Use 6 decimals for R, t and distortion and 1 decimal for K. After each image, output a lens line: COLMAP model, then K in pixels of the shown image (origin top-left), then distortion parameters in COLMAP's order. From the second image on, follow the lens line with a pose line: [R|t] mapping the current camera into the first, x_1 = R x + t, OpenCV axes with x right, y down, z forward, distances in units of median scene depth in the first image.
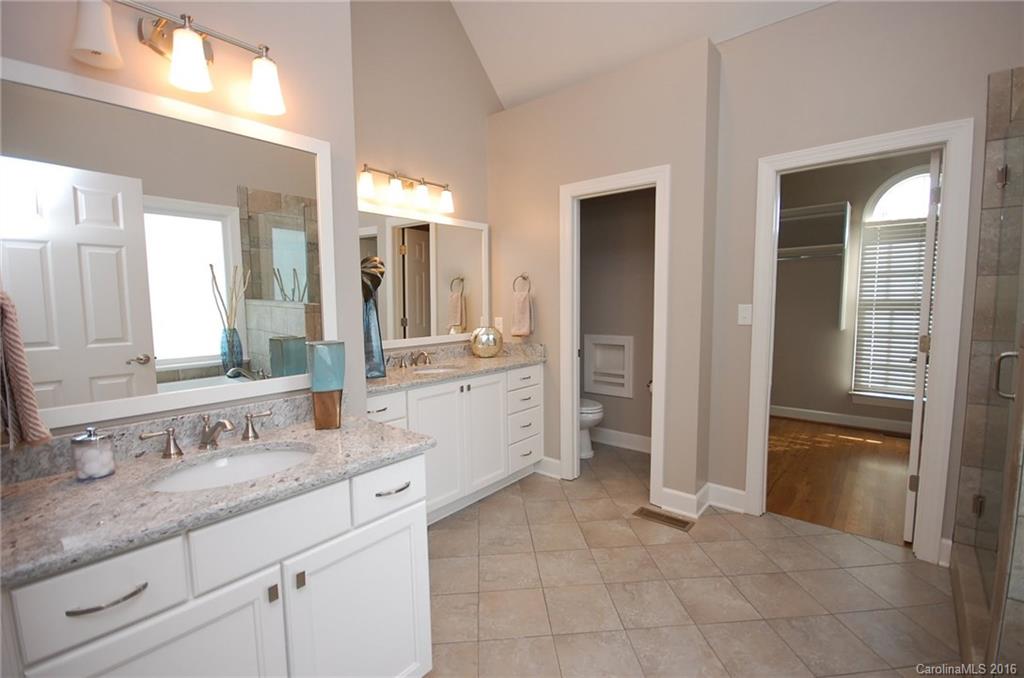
lens RADIAL K [[449.0, 0, 512.0], [0, 449.0, 339.0], [0, 0, 1]] dist [0.002294, -0.006974]
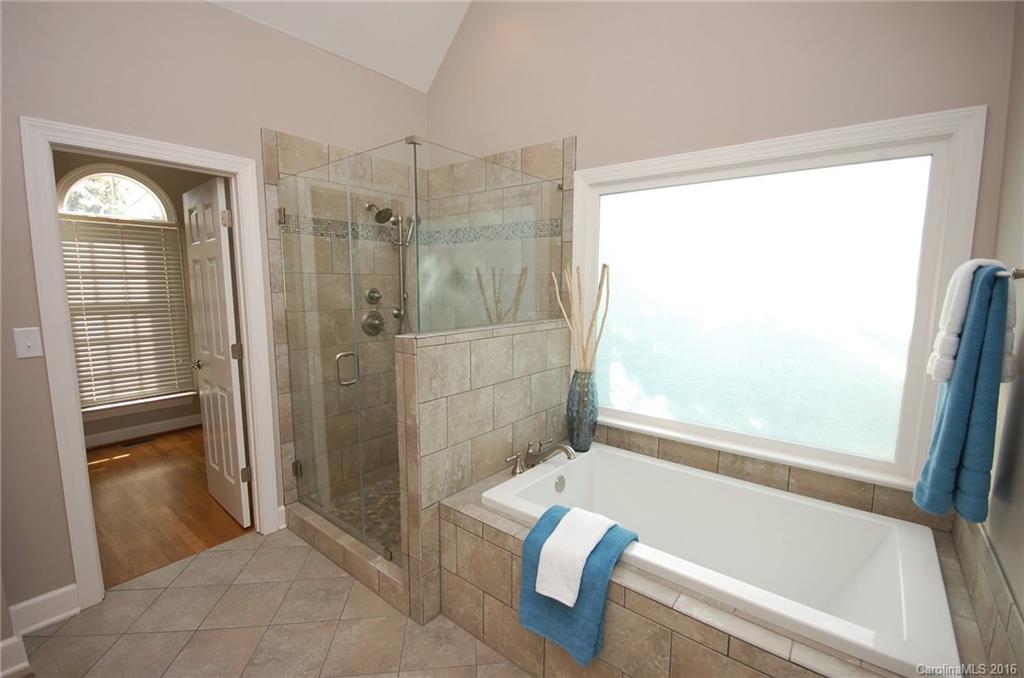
lens RADIAL K [[449.0, 0, 512.0], [0, 449.0, 339.0], [0, 0, 1]] dist [0.002294, -0.006974]
pose [[-0.029463, -0.108296, 0.993682, -0.119419], [0.083707, 0.990354, 0.110416, -0.048885], [-0.996055, 0.086431, -0.020114, 0.189701]]
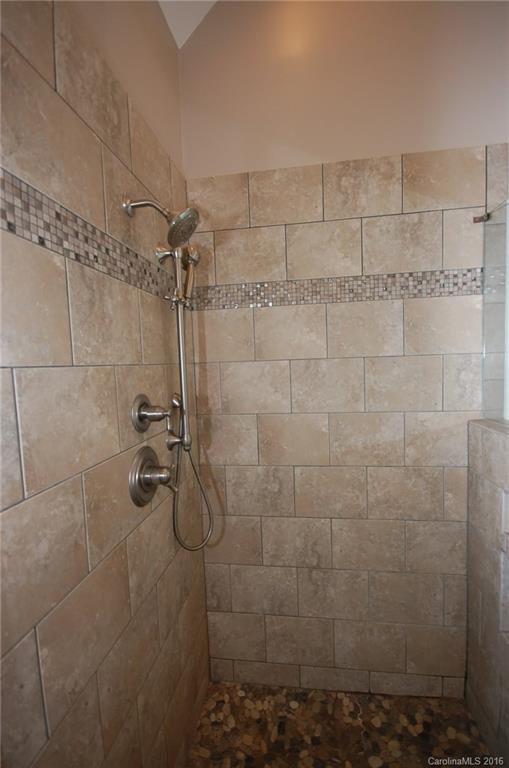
lens RADIAL K [[336.7, 0, 254.5], [0, 336.7, 384.0], [0, 0, 1]] dist [0.002294, -0.006974]
pose [[-0.527324, -0.021182, 0.849401, 0.390172], [0.117196, 0.988321, 0.097403, -0.091855], [-0.841543, 0.150909, -0.518682, 0.455491]]
